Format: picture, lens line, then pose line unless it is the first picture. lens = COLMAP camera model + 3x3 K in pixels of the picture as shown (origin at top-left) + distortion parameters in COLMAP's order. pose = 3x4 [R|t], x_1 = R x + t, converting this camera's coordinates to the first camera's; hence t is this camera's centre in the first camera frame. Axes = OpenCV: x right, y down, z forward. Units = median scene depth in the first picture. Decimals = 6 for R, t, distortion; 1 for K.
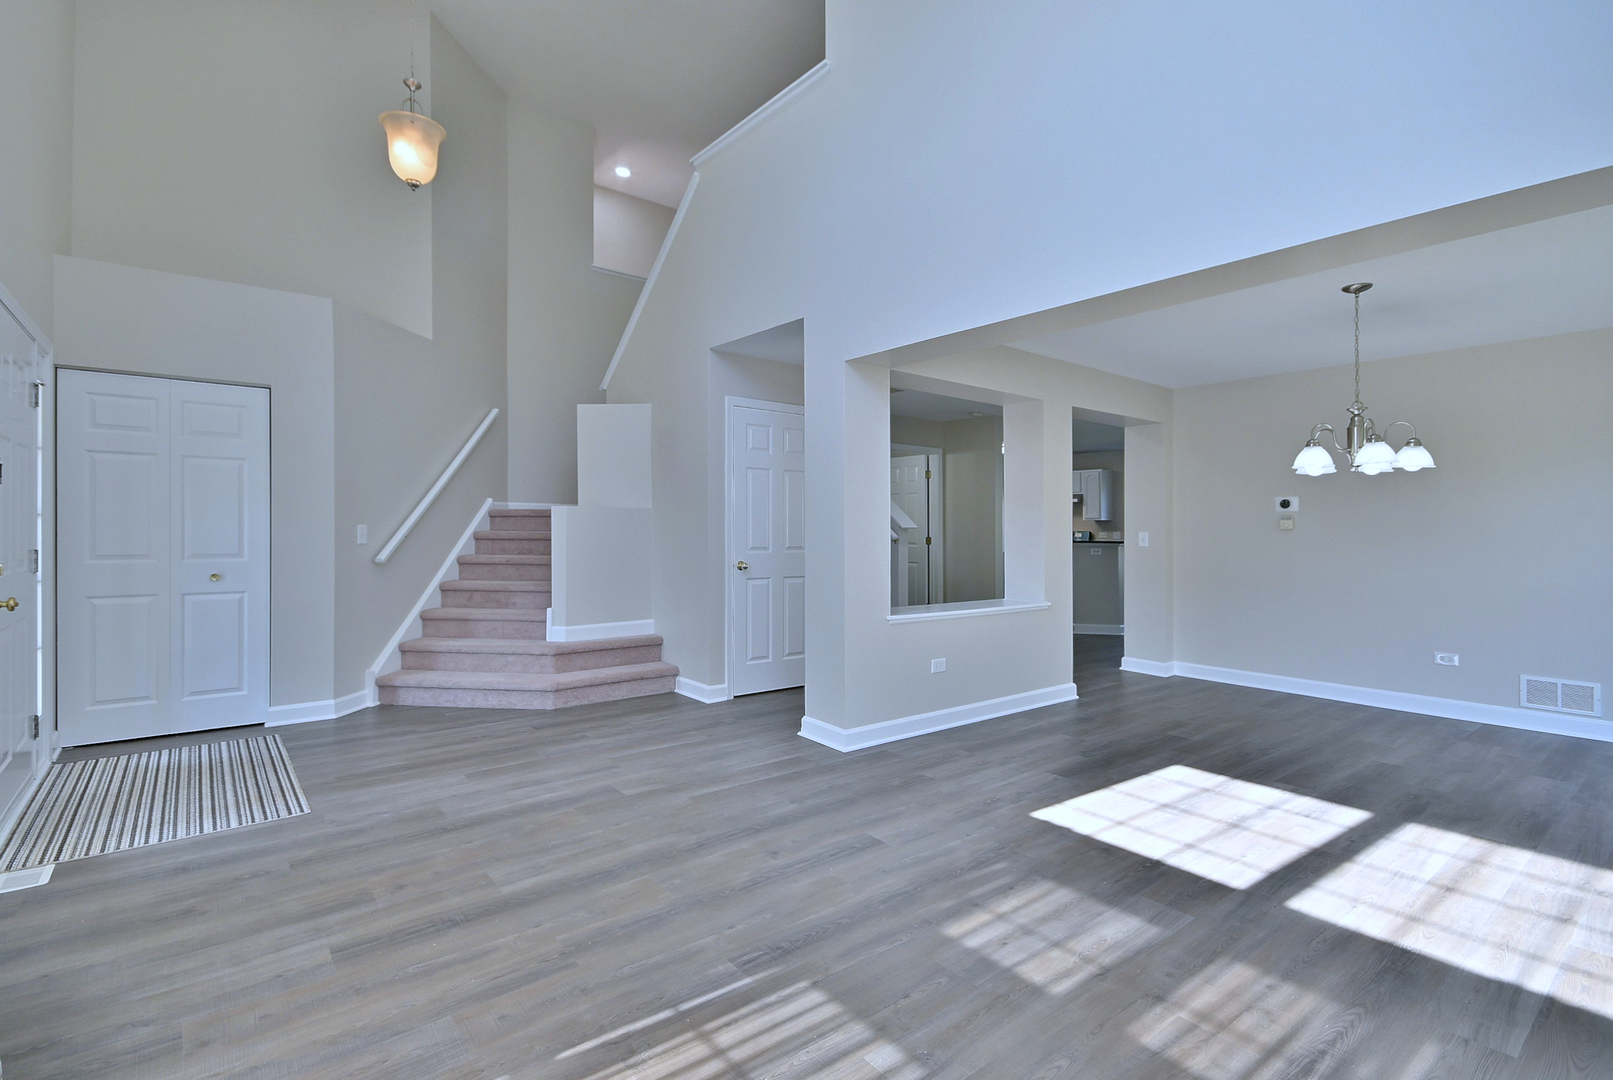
lens RADIAL K [[728.6, 0, 829.7], [0, 728.6, 531.3], [0, 0, 1]] dist [0.008102, -0.002454]
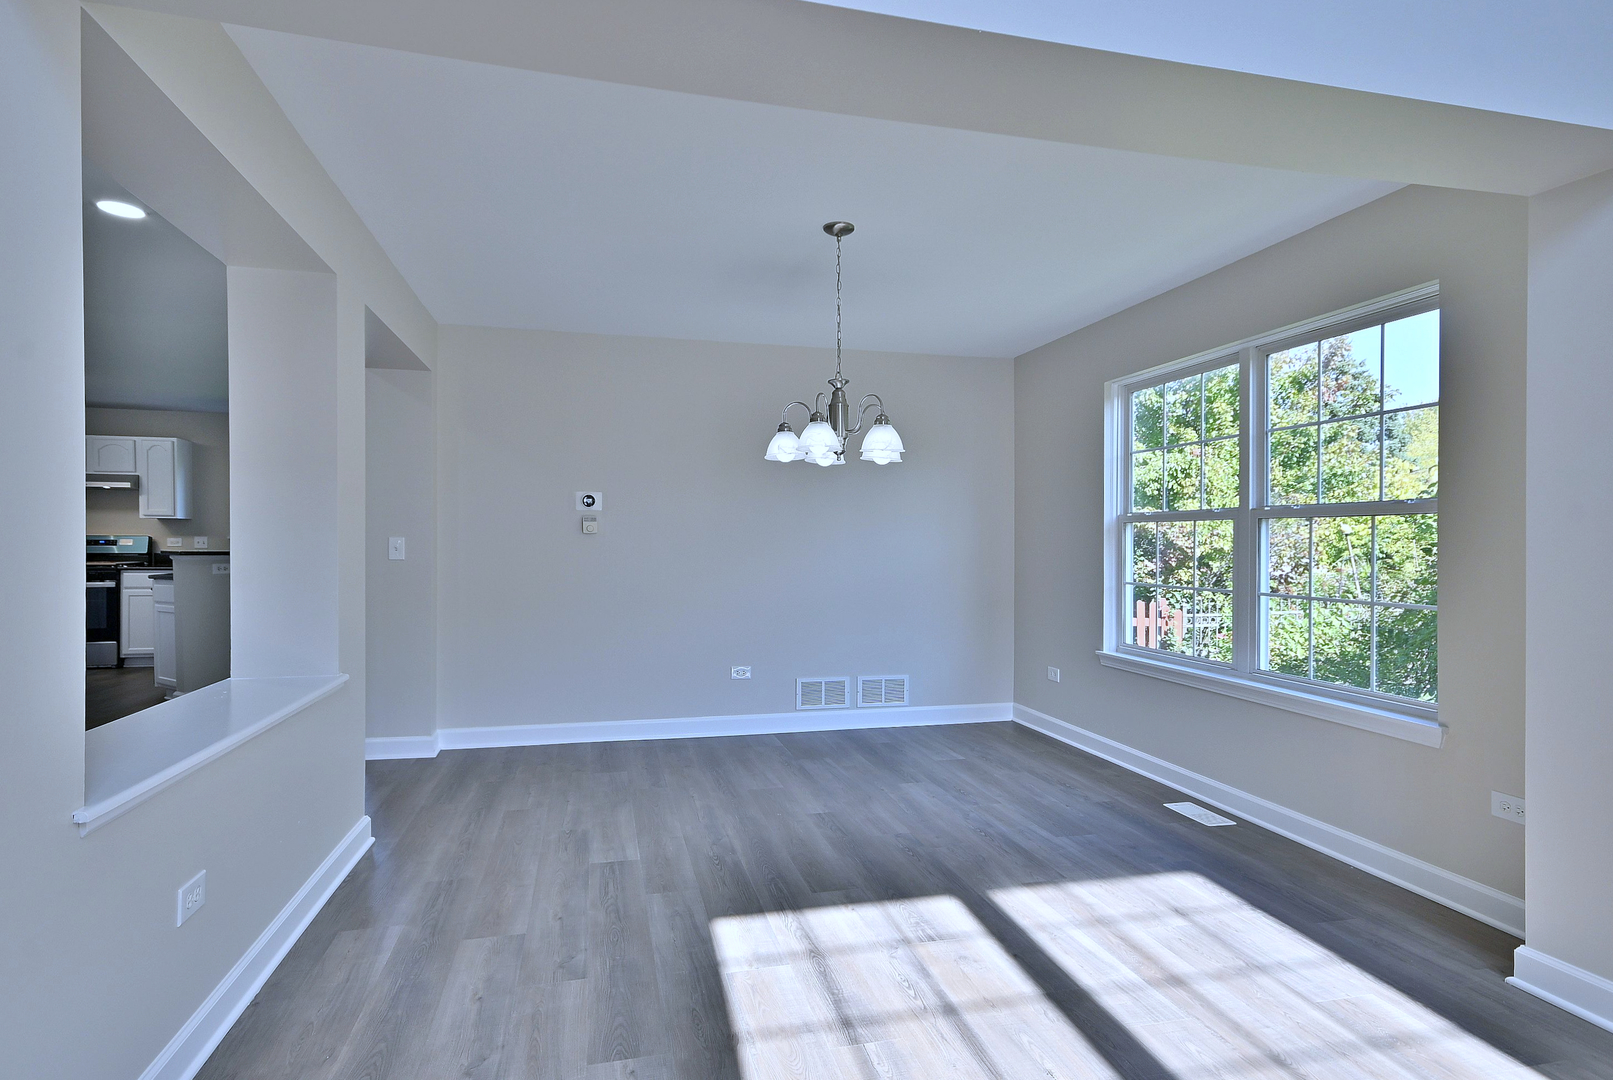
lens RADIAL K [[836.5, 0, 795.2], [0, 836.5, 531.8], [0, 0, 1]] dist [0.022803, 0.001734]
pose [[0.458702, 0.006637, 0.888565, -0.156664], [-0.001438, 0.999976, -0.006726, 0.003263], [-0.888589, 0.001808, 0.458701, 0.883764]]
